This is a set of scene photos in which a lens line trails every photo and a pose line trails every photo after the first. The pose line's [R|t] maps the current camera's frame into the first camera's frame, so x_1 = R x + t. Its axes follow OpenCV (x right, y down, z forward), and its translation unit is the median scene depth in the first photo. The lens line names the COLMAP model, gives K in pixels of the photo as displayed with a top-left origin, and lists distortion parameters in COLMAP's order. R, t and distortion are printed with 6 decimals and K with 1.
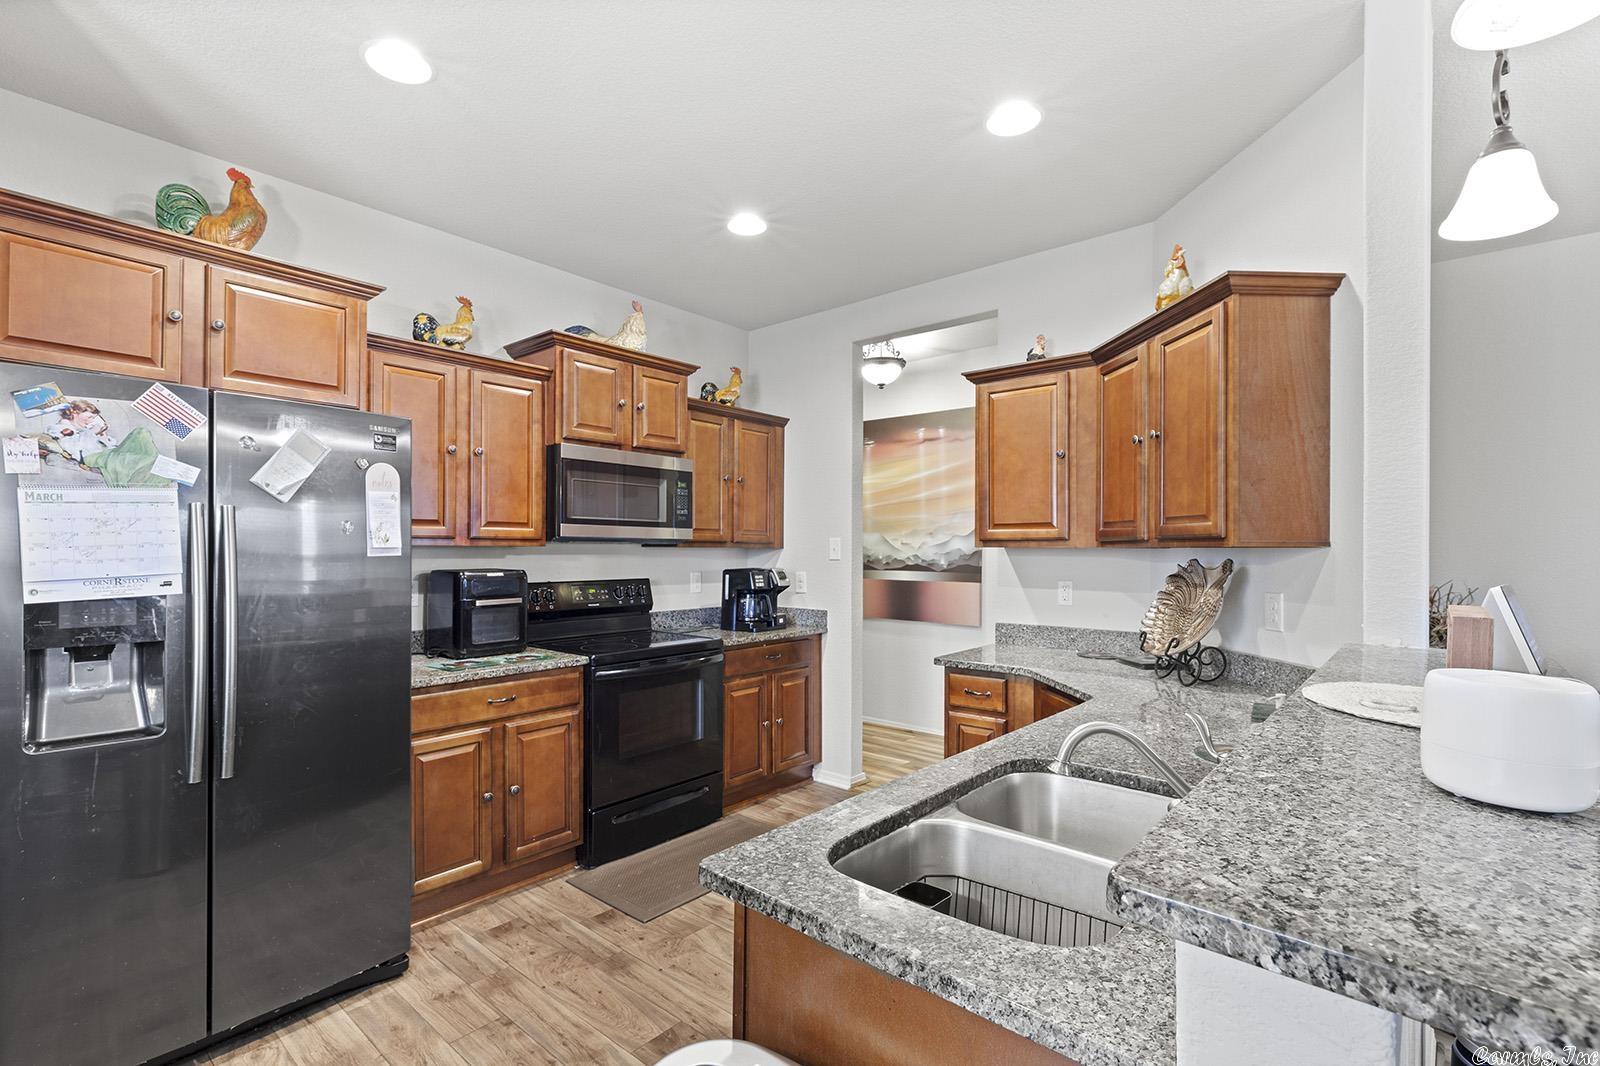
lens RADIAL K [[733.3, 0, 795.3], [0, 733.3, 548.6], [0, 0, 1]] dist [0.007662, 0.000029]
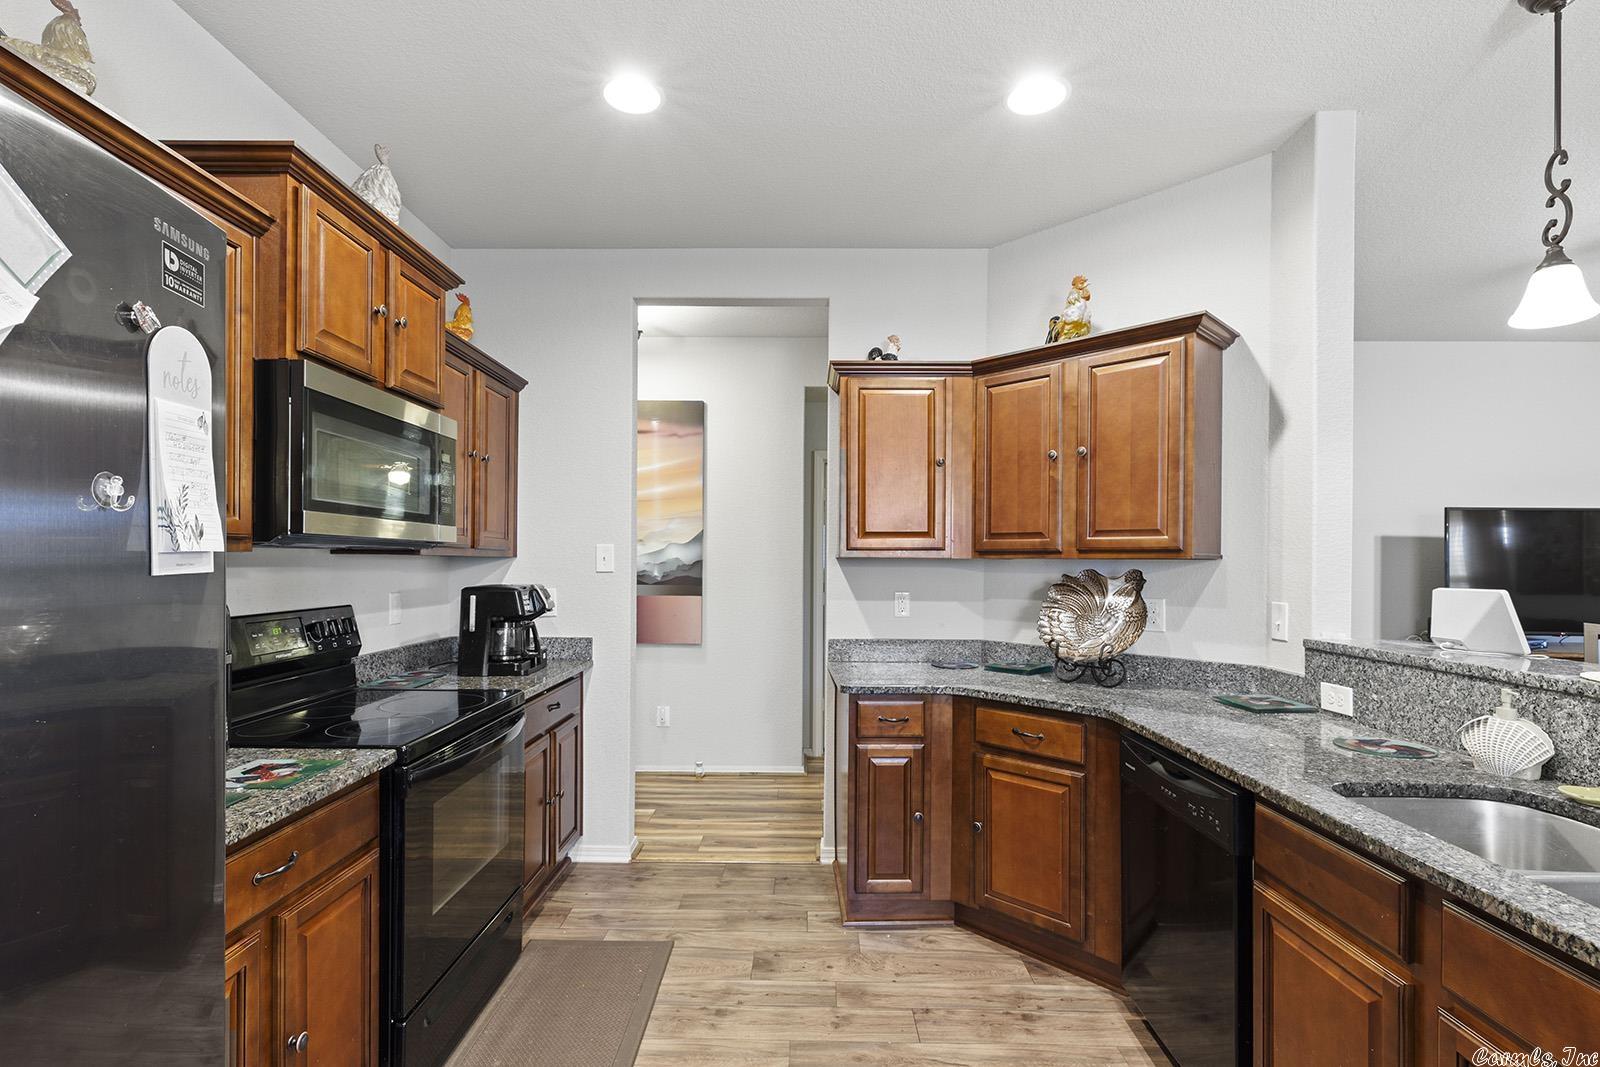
lens RADIAL K [[741.5, 0, 795.3], [0, 741.5, 560.2], [0, 0, 1]] dist [0.002762, -0.000602]
pose [[0.763685, 0.001889, 0.645586, -0.424542], [-0.004520, 0.999987, 0.002421, -0.000159], [-0.645573, -0.004767, 0.763684, 0.378061]]
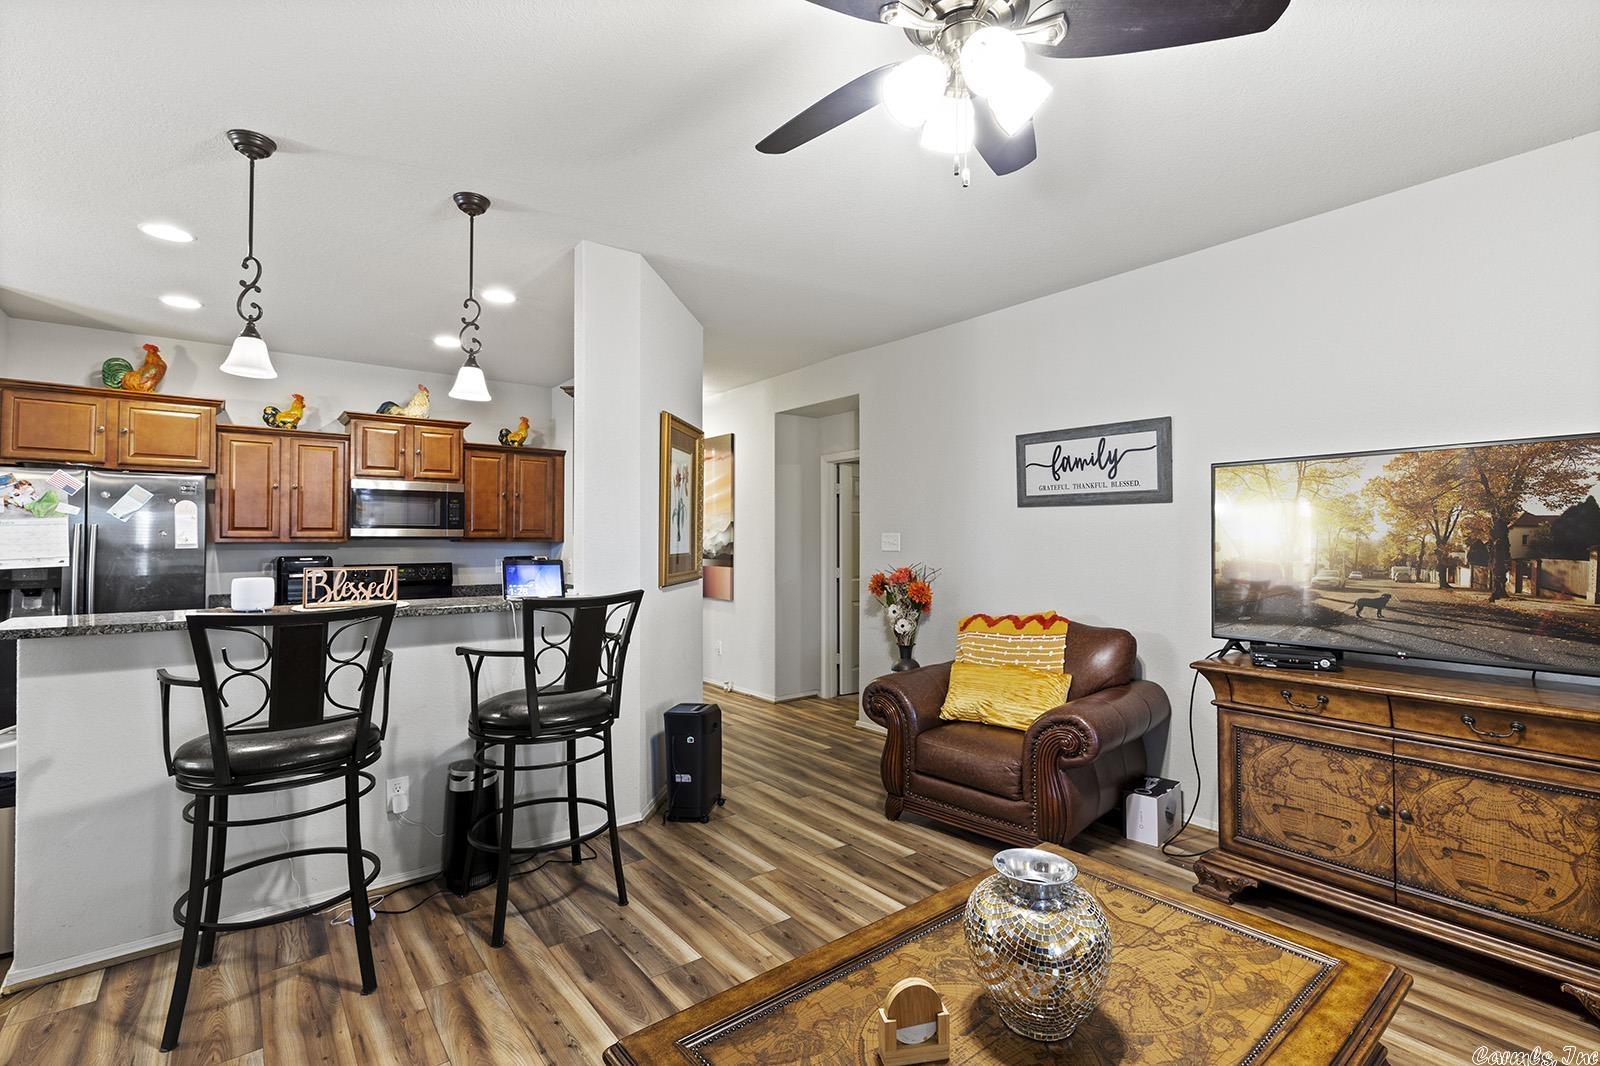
lens RADIAL K [[723.8, 0, 800.1], [0, 723.8, 526.8], [0, 0, 1]] dist [0.002132, -0.000547]
pose [[0.982644, -0.009375, -0.185263, 1.037698], [0.005906, 0.999797, -0.019268, 0.000196], [0.185406, 0.017840, 0.982500, -0.433404]]
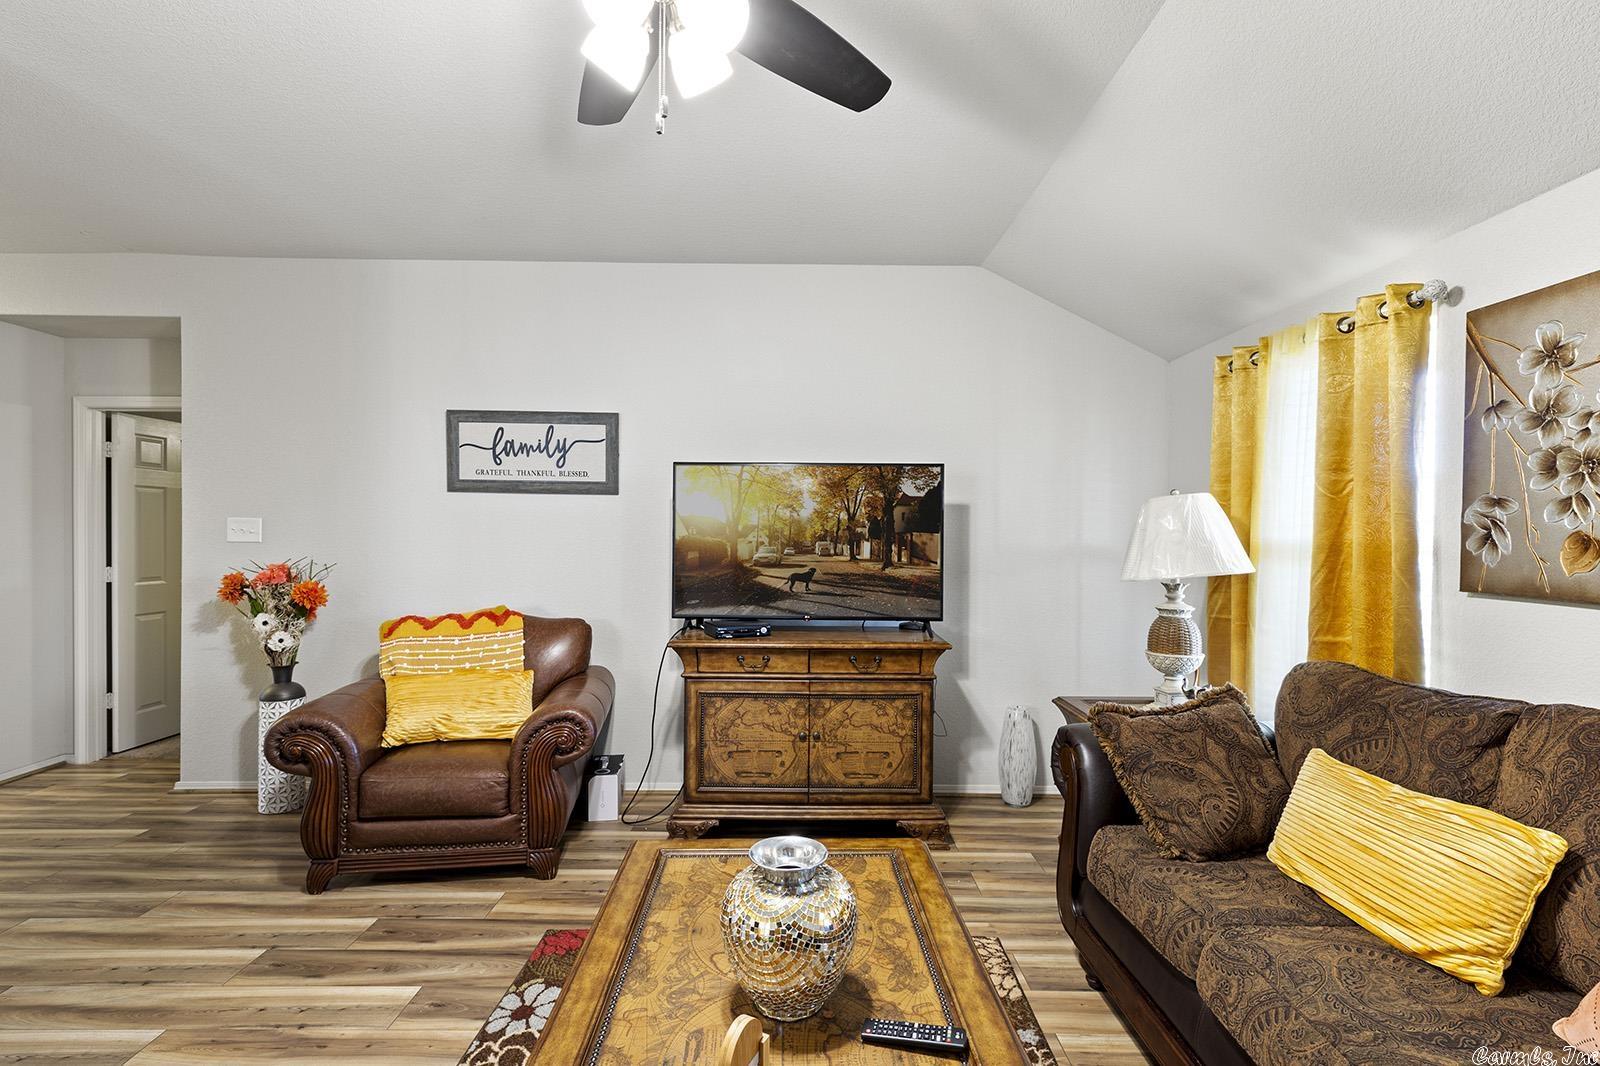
lens RADIAL K [[732.5, 0, 795.4], [0, 732.5, 538.8], [0, 0, 1]] dist [0.002521, -0.000160]
pose [[0.751745, -0.006360, 0.659424, 0.808361], [-0.003013, 0.999910, 0.013079, -0.000016], [-0.659447, -0.011818, 0.751658, -0.313666]]
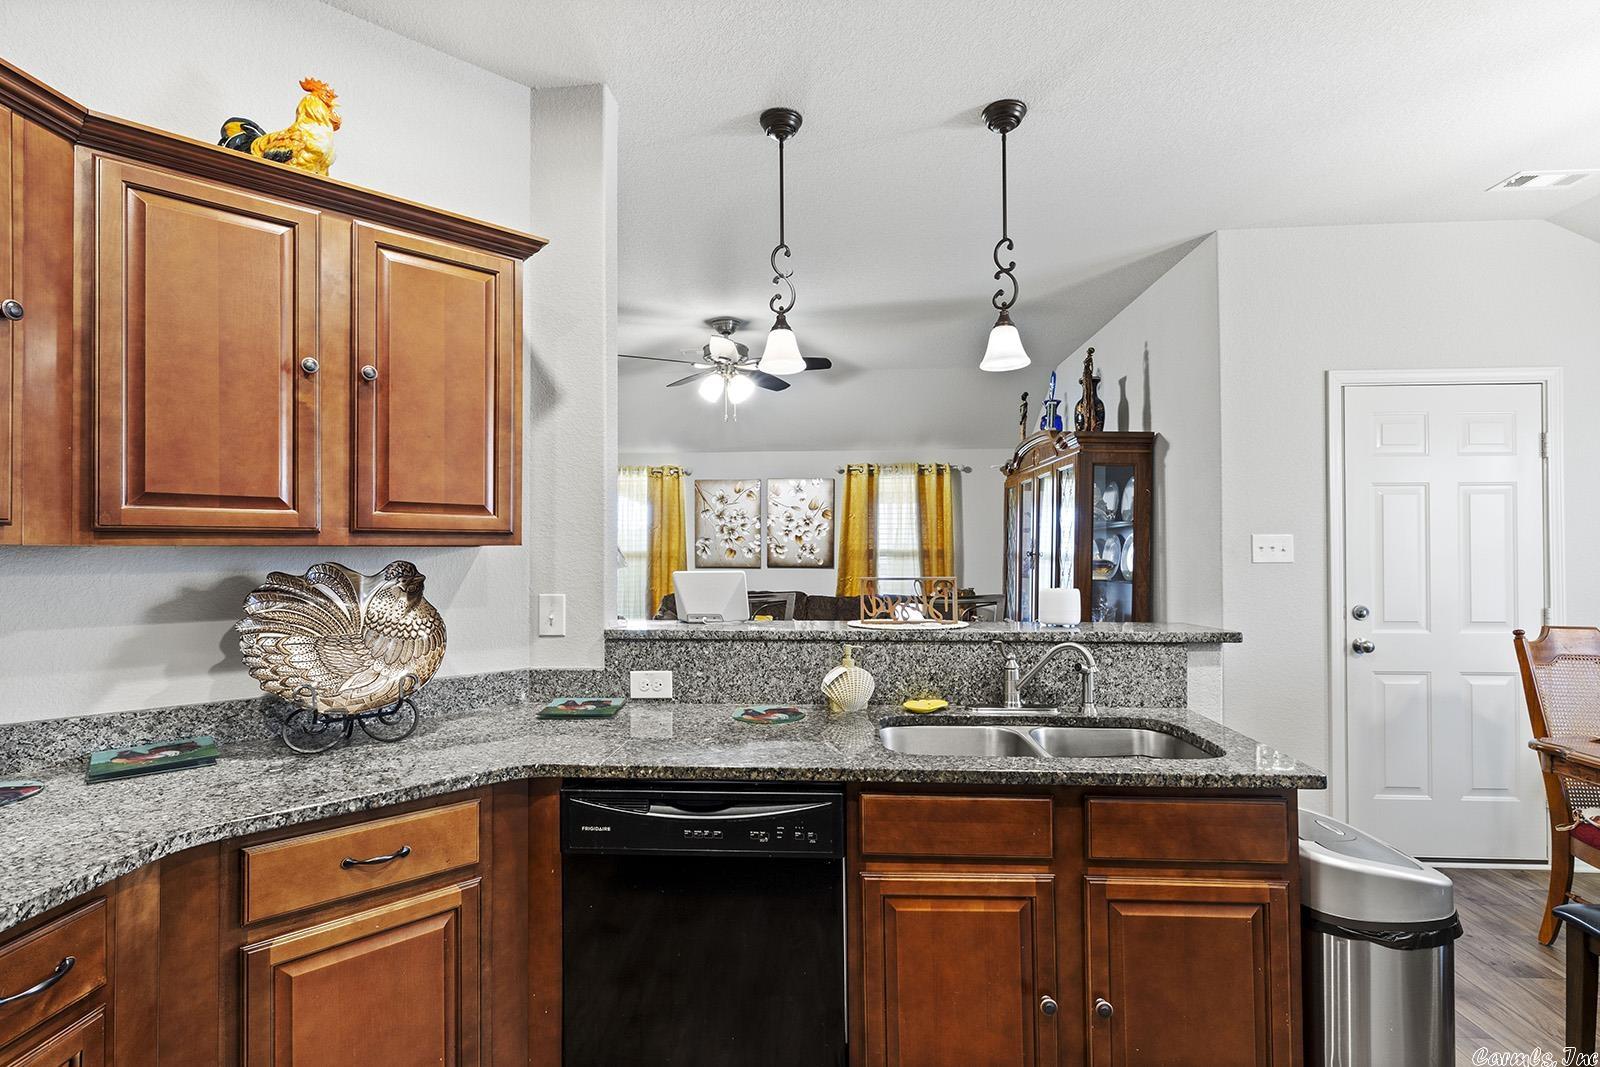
lens RADIAL K [[743.6, 0, 793.9], [0, 743.6, 544.7], [0, 0, 1]] dist [0.003302, 0.000228]
pose [[-0.604804, 0.002789, 0.796370, -0.223533], [-0.001717, 0.999987, -0.004806, -0.000022], [-0.796373, -0.004274, -0.604791, 0.915111]]
